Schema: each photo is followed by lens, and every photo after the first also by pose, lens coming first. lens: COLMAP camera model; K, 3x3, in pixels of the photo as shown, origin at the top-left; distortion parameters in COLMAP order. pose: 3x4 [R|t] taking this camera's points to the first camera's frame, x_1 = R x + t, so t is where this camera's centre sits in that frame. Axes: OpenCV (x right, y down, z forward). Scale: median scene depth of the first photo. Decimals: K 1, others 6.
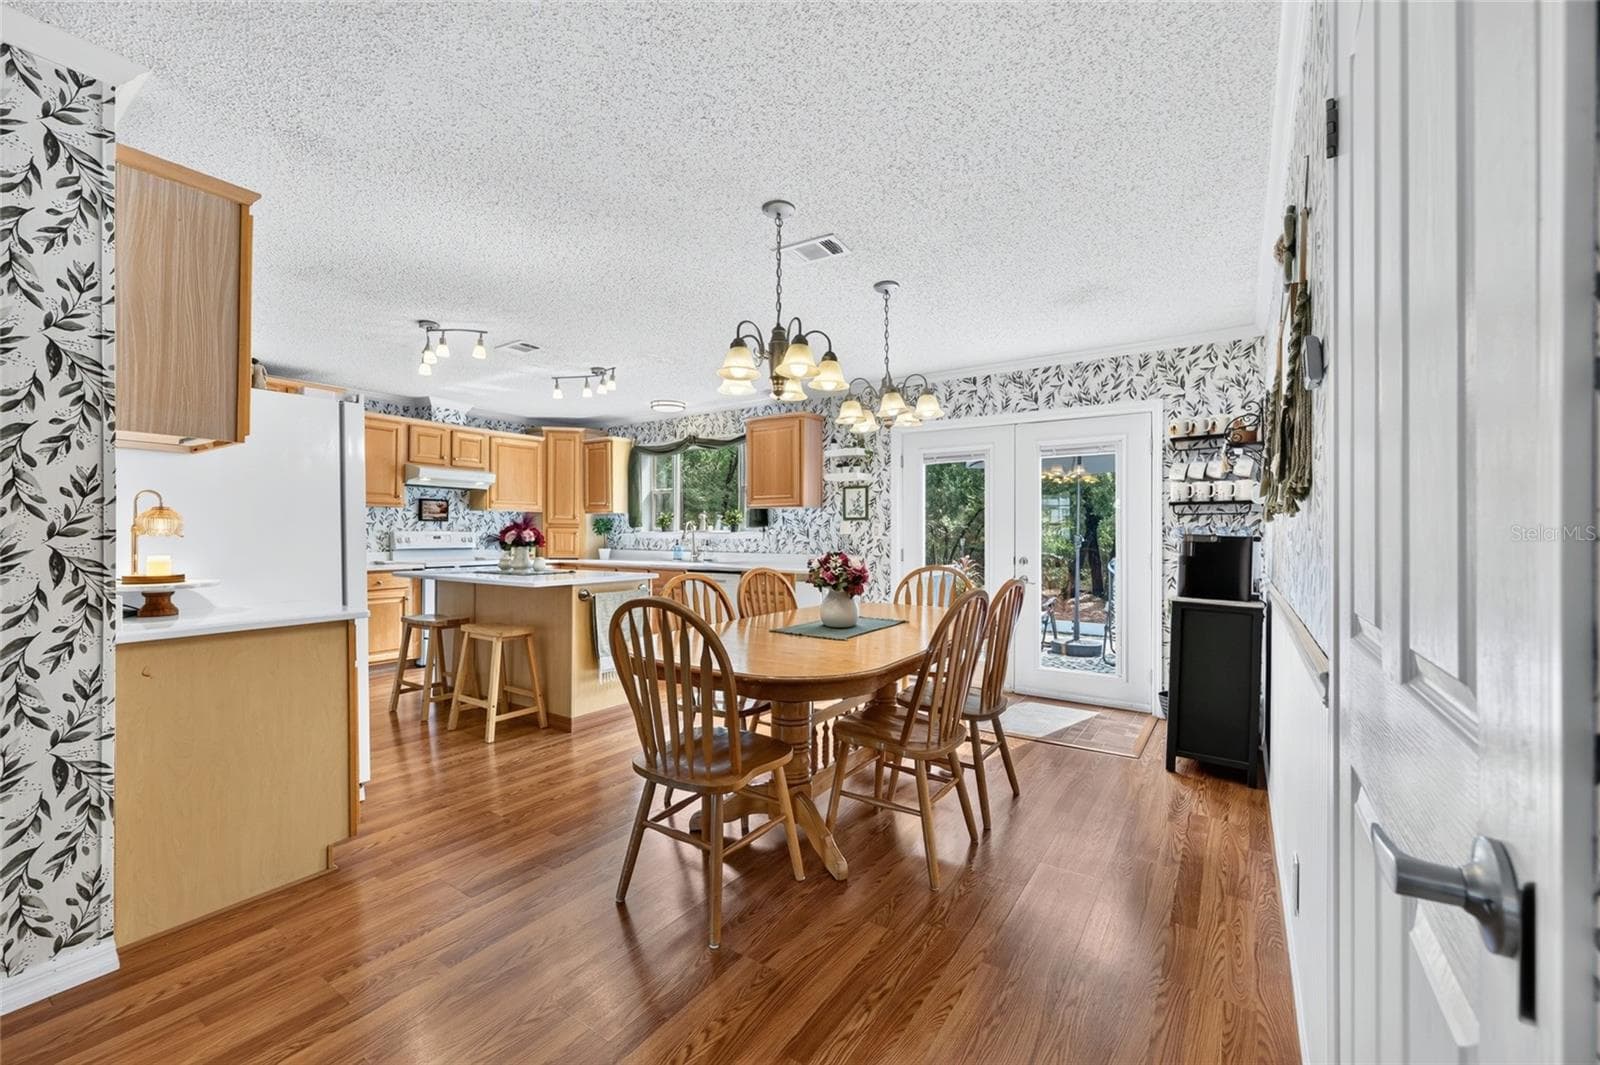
lens RADIAL K [[640.5, 0, 809.2], [0, 640.5, 533.1], [0, 0, 1]] dist [-0.001243, -0.000102]
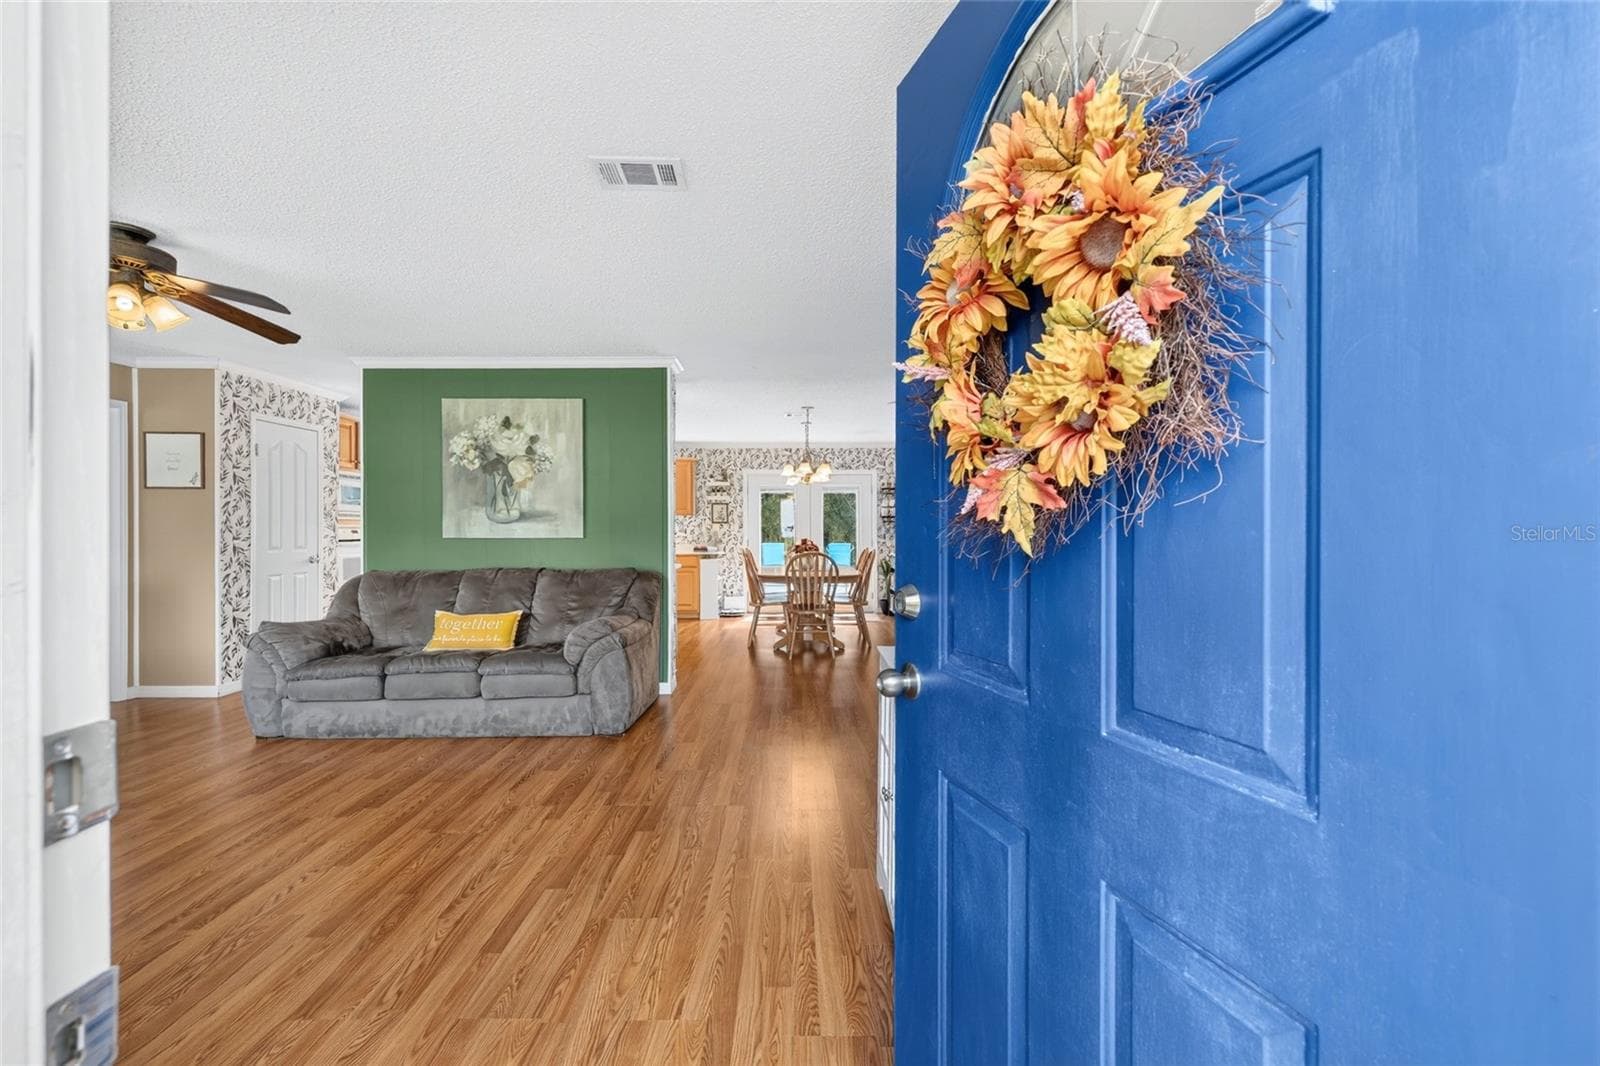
lens RADIAL K [[640.5, 0, 809.8], [0, 640.5, 528.2], [0, 0, 1]] dist [-0.001243, -0.000102]
pose [[0.820669, -0.002436, 0.571399, -0.721616], [0.002911, 0.999996, 0.000083, -0.006534], [-0.571397, 0.001596, 0.820672, -0.546225]]
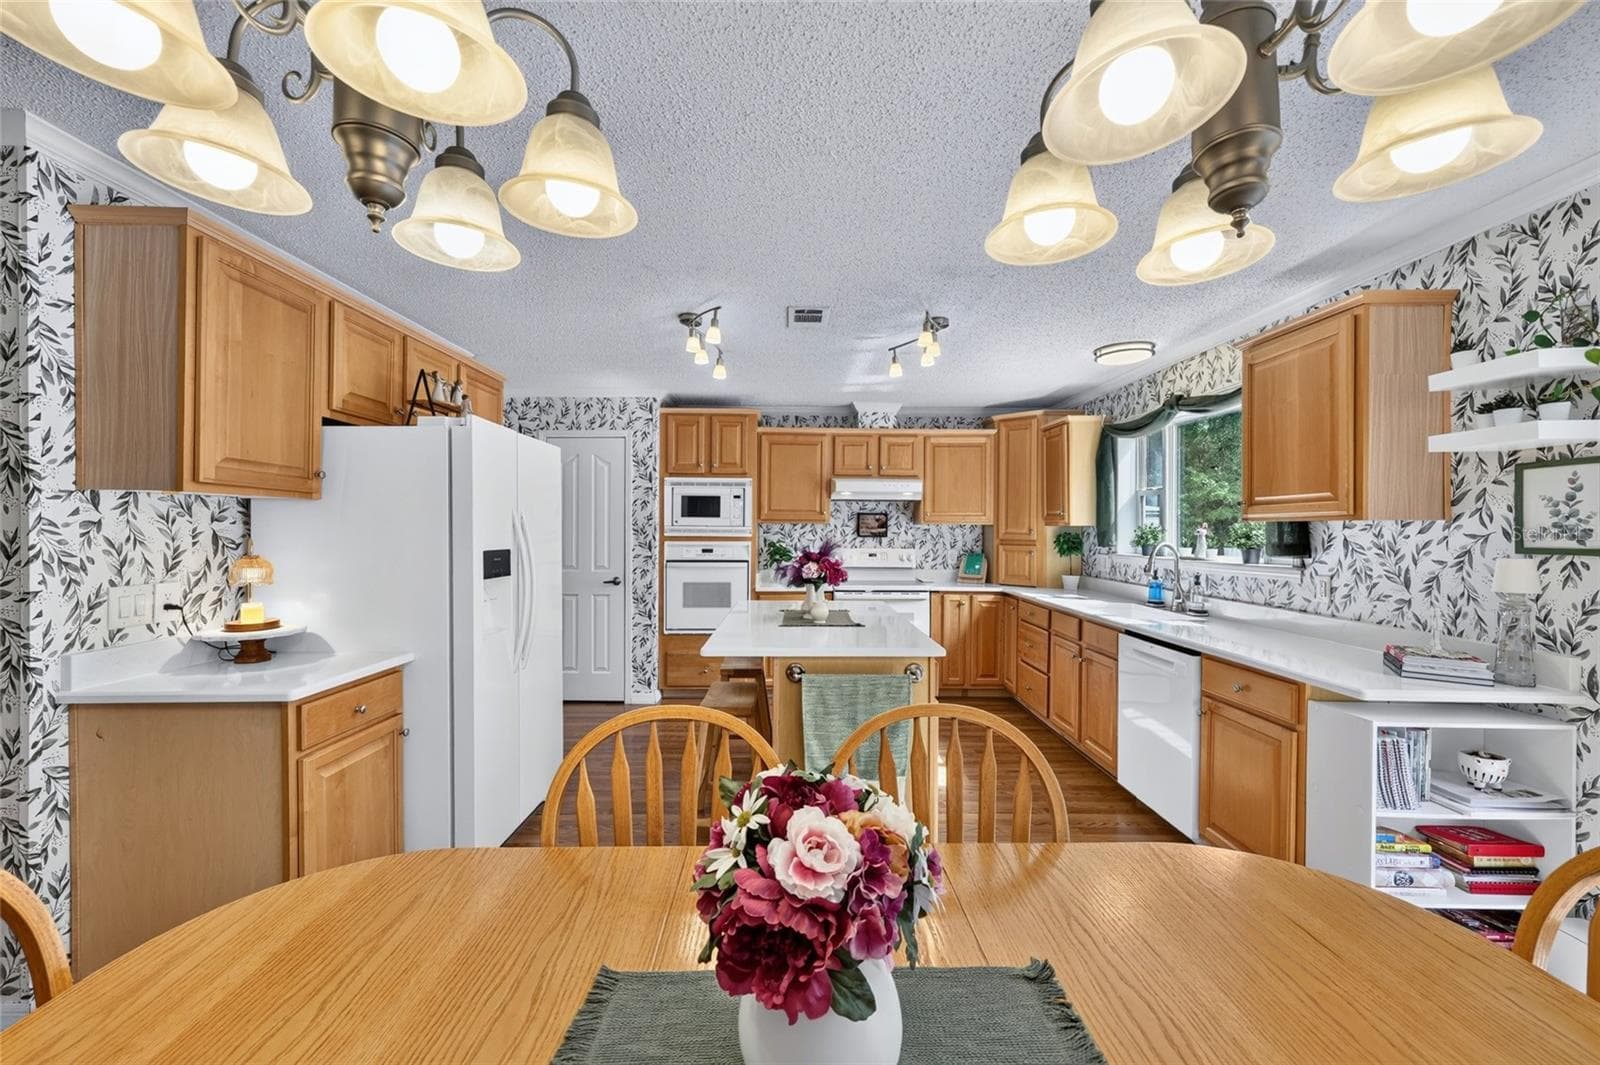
lens RADIAL K [[640.5, 0, 800.7], [0, 640.5, 530.3], [0, 0, 1]] dist [-0.001243, -0.000102]
pose [[0.561735, 0.002677, -0.827313, 0.131757], [-0.002534, 0.999996, 0.001515, -0.034217], [0.827314, 0.001245, 0.561739, 0.463593]]
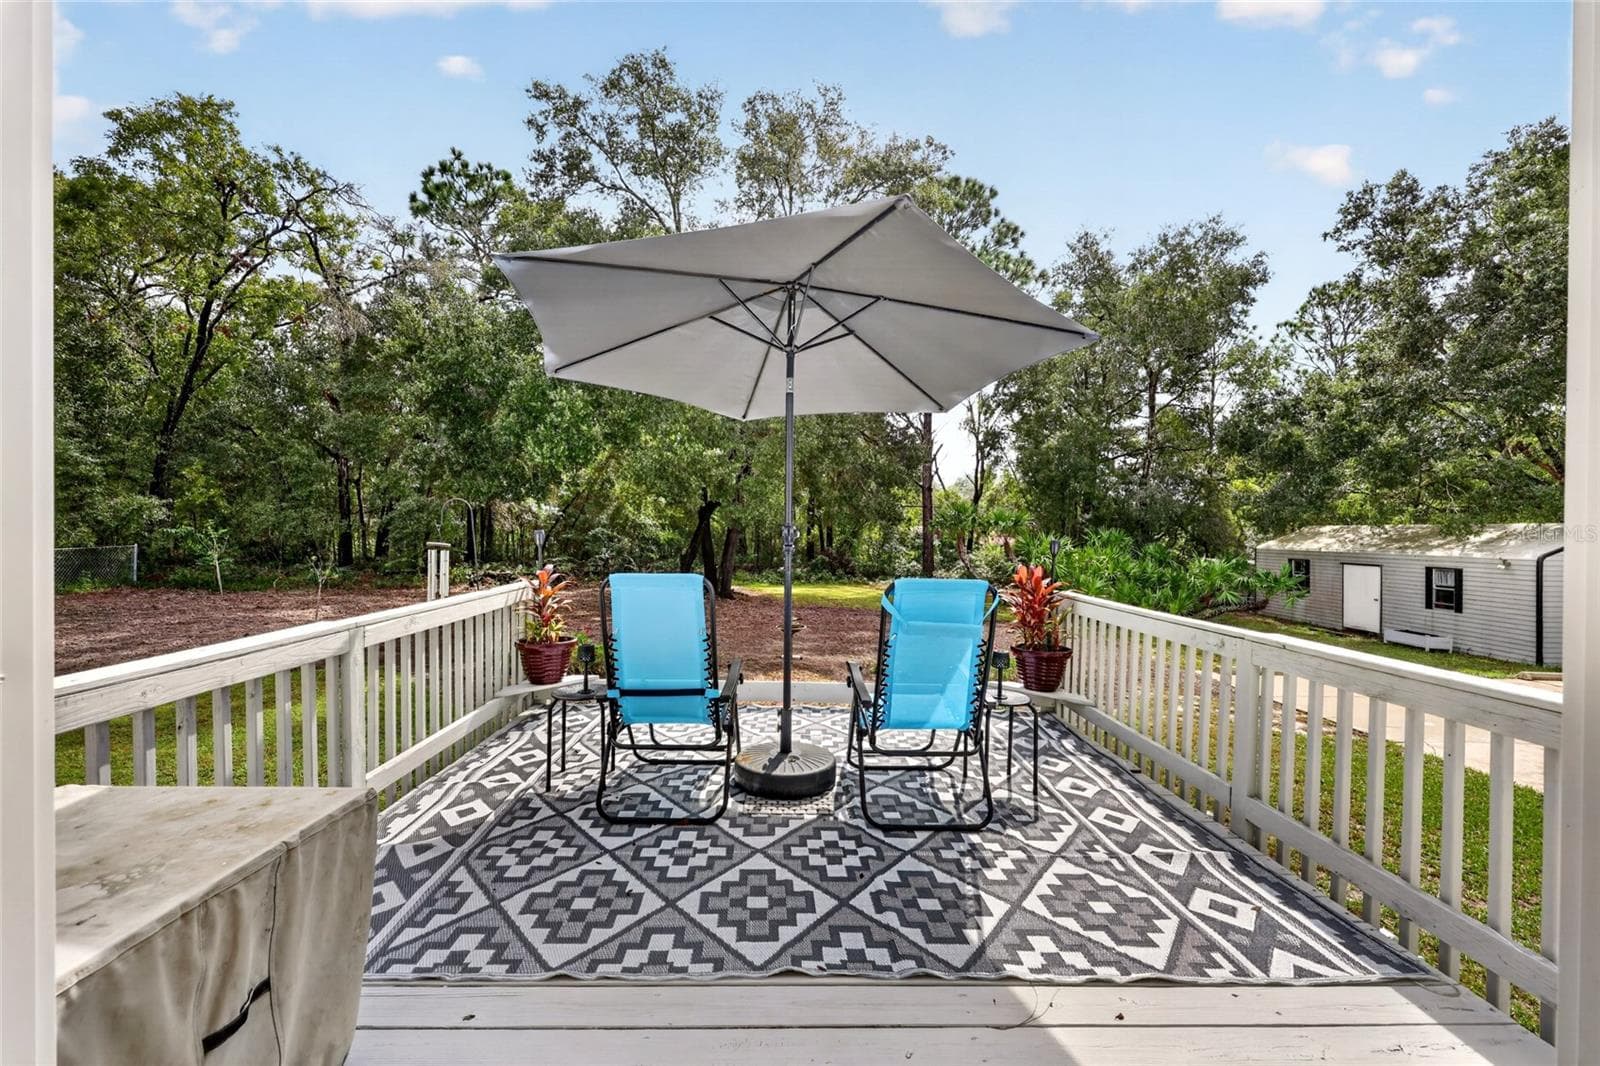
lens RADIAL K [[640.5, 0, 800.8], [0, 640.5, 530.4], [0, 0, 1]] dist [-0.001243, -0.000102]
pose [[0.825616, -0.002507, 0.564227, 0.052432], [-0.005625, 0.999904, 0.012673, 0.000324], [-0.564204, -0.013636, 0.825523, 0.204647]]
